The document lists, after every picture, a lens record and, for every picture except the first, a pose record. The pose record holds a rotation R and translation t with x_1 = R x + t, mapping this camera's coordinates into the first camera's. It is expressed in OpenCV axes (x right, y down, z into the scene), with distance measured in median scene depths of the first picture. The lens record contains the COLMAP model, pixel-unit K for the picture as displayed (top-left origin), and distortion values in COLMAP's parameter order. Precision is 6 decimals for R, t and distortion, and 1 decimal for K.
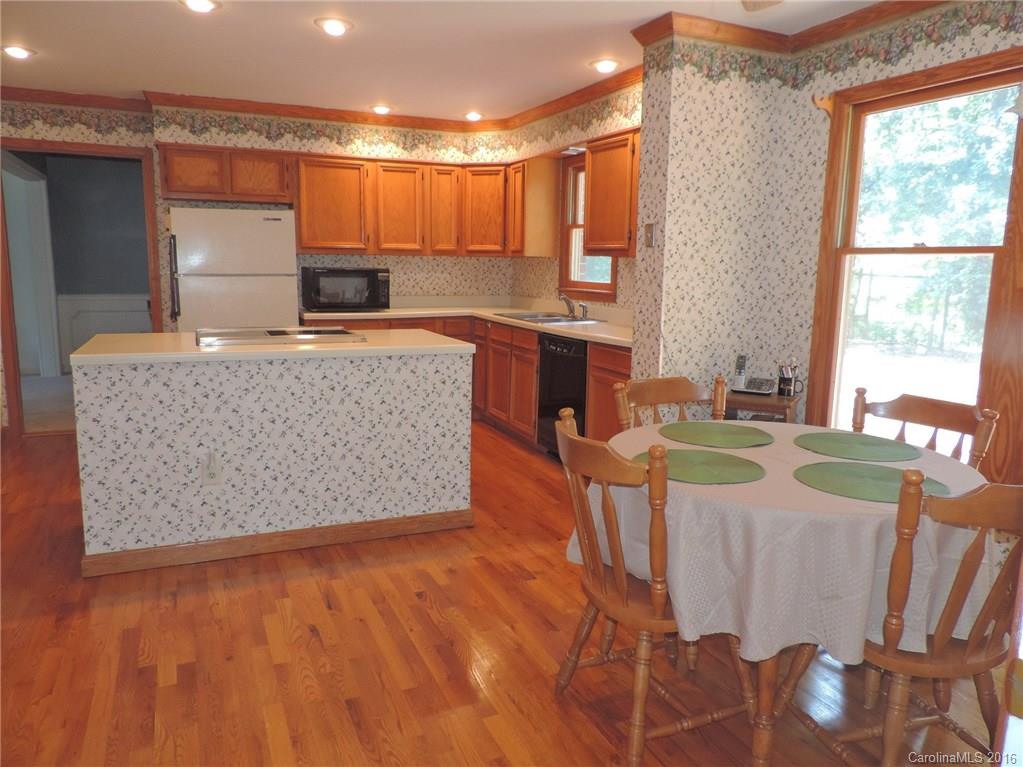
lens RADIAL K [[725.6, 0, 511.5], [0, 725.6, 383.5], [0, 0, 1]] dist [-0.019914, -0.001510]
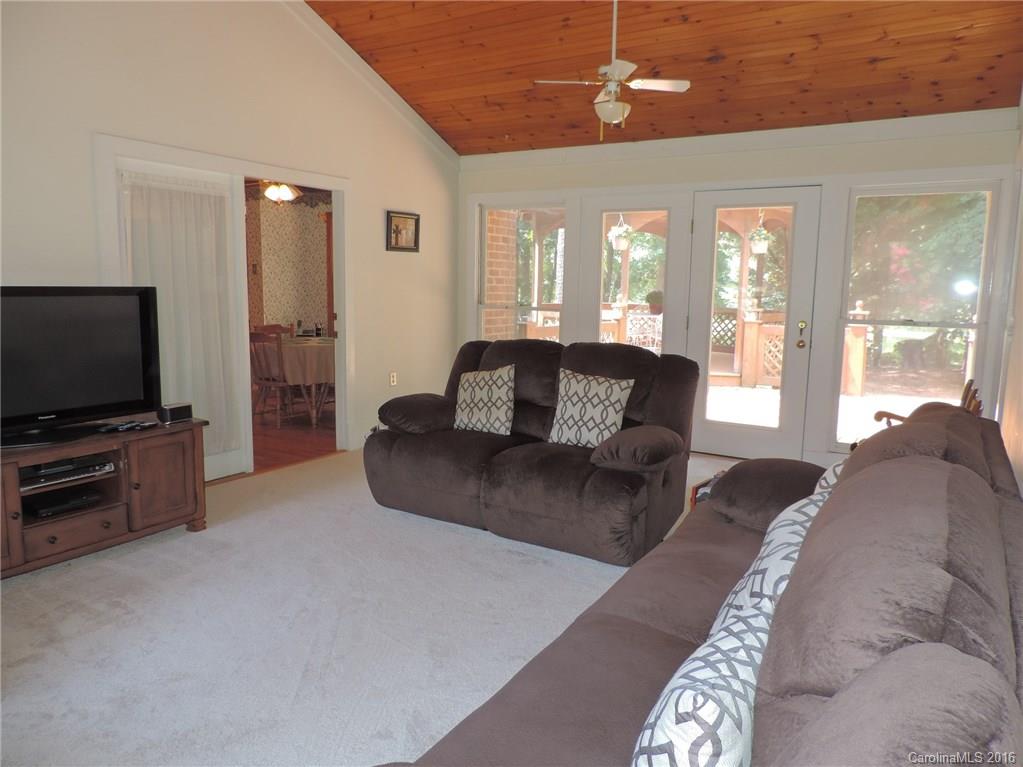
lens RADIAL K [[725.6, 0, 511.5], [0, 725.6, 383.5], [0, 0, 1]] dist [-0.019914, -0.001510]
pose [[0.830400, -0.081516, 0.551173, -0.430982], [0.090669, 0.995824, 0.010676, 0.207671], [-0.549741, 0.041109, 0.834323, -1.356881]]
